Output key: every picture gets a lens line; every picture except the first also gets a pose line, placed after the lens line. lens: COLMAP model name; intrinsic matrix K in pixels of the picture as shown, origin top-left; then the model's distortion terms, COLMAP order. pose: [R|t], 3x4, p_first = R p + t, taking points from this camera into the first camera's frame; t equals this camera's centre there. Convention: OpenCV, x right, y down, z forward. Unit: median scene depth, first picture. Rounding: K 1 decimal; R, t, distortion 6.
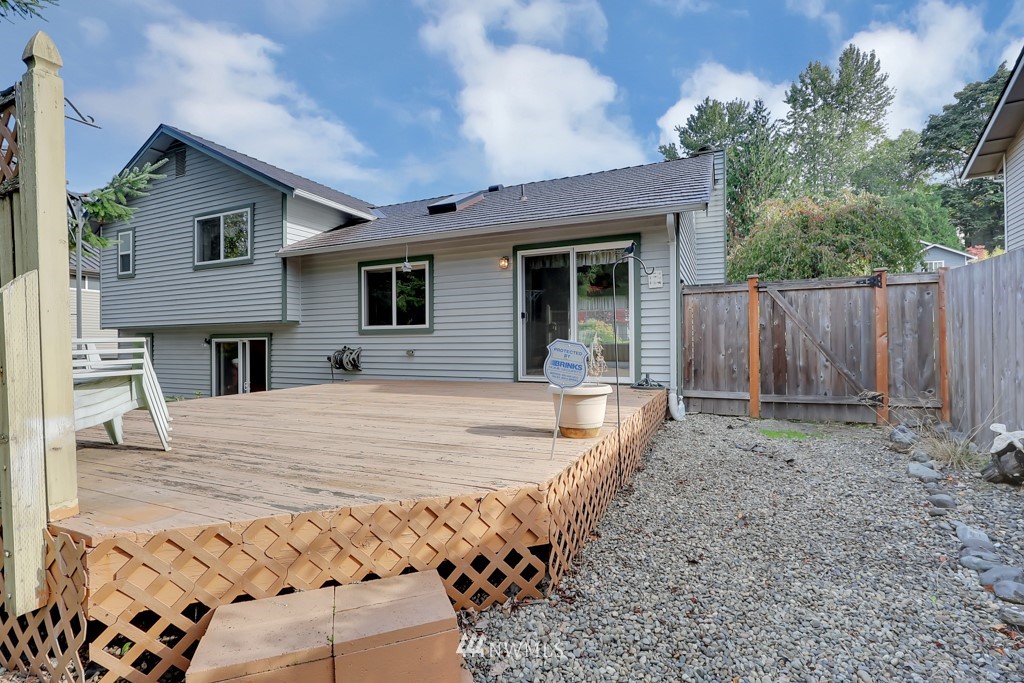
lens RADIAL K [[474.2, 0, 513.1], [0, 474.2, 339.5], [0, 0, 1]] dist [-0.011711, 0.000560]
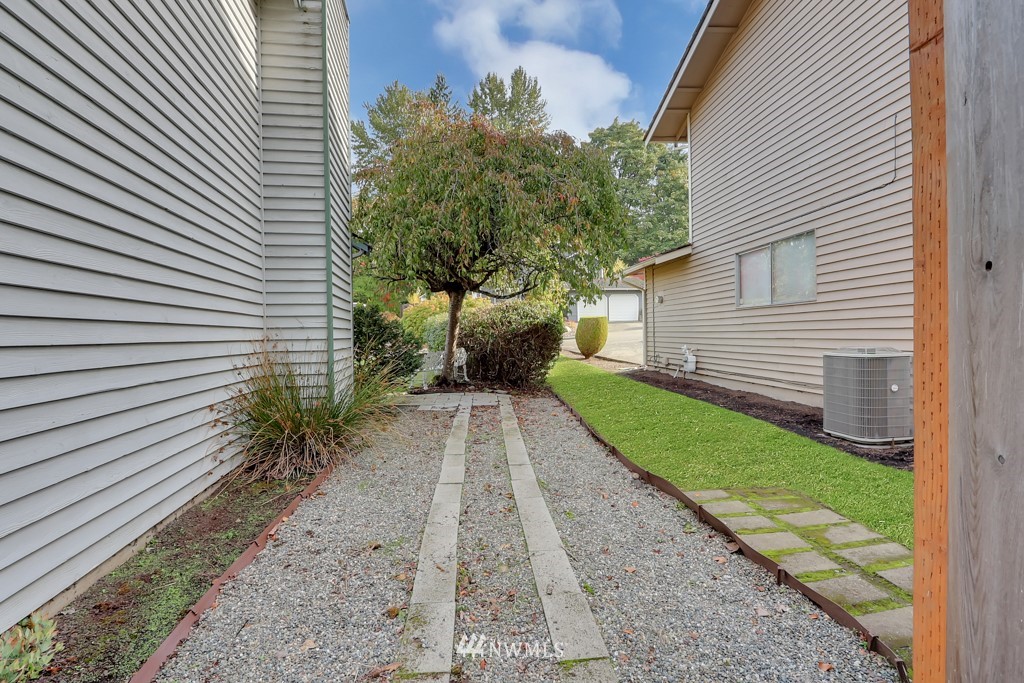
lens RADIAL K [[474.2, 0, 509.6], [0, 474.2, 337.9], [0, 0, 1]] dist [-0.011711, 0.000560]
pose [[0.824101, -0.015820, 0.566222, 0.056721], [0.010129, 0.999862, 0.013194, -0.002368], [-0.566352, -0.005138, 0.824147, 0.089385]]
